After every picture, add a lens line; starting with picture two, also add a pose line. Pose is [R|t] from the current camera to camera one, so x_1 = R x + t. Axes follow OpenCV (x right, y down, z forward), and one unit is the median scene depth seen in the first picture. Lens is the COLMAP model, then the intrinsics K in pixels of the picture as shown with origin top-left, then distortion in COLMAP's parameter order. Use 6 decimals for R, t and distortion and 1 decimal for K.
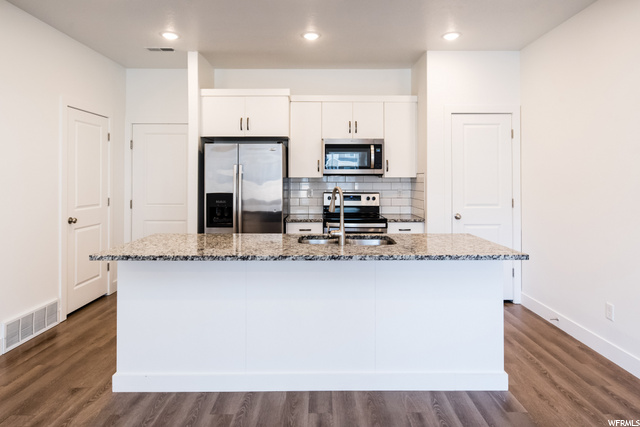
lens RADIAL K [[365.8, 0, 322.0], [0, 365.8, 176.3], [0, 0, 1]] dist [-0.003343, -0.000542]
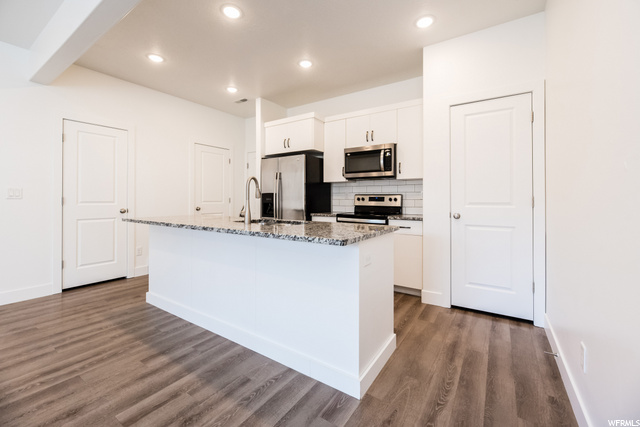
lens RADIAL K [[263.3, 0, 323.1], [0, 263.3, 198.9], [0, 0, 1]] dist [-0.000290, -0.000208]
pose [[0.833702, 0.000381, -0.552215, 0.455081], [0.002077, 0.999991, 0.003824, 0.063003], [0.552211, -0.004335, 0.833693, 0.252646]]
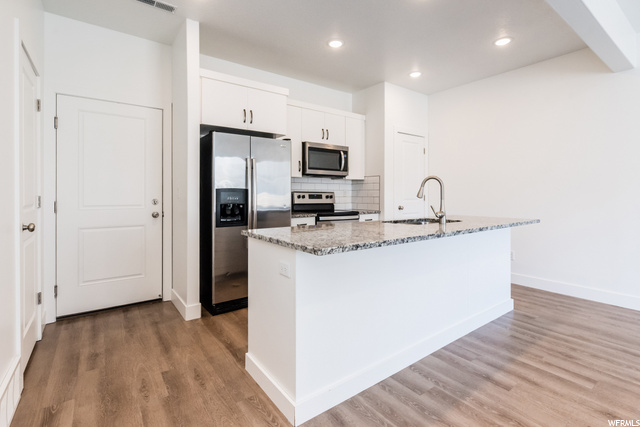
lens RADIAL K [[299.0, 0, 321.0], [0, 299.0, 195.7], [0, 0, 1]] dist [0.000492, 0.000685]
pose [[0.807360, -0.002789, 0.590052, -0.525152], [-0.004393, 0.999933, 0.010737, 0.053063], [-0.590042, -0.011261, 0.807294, 0.266669]]
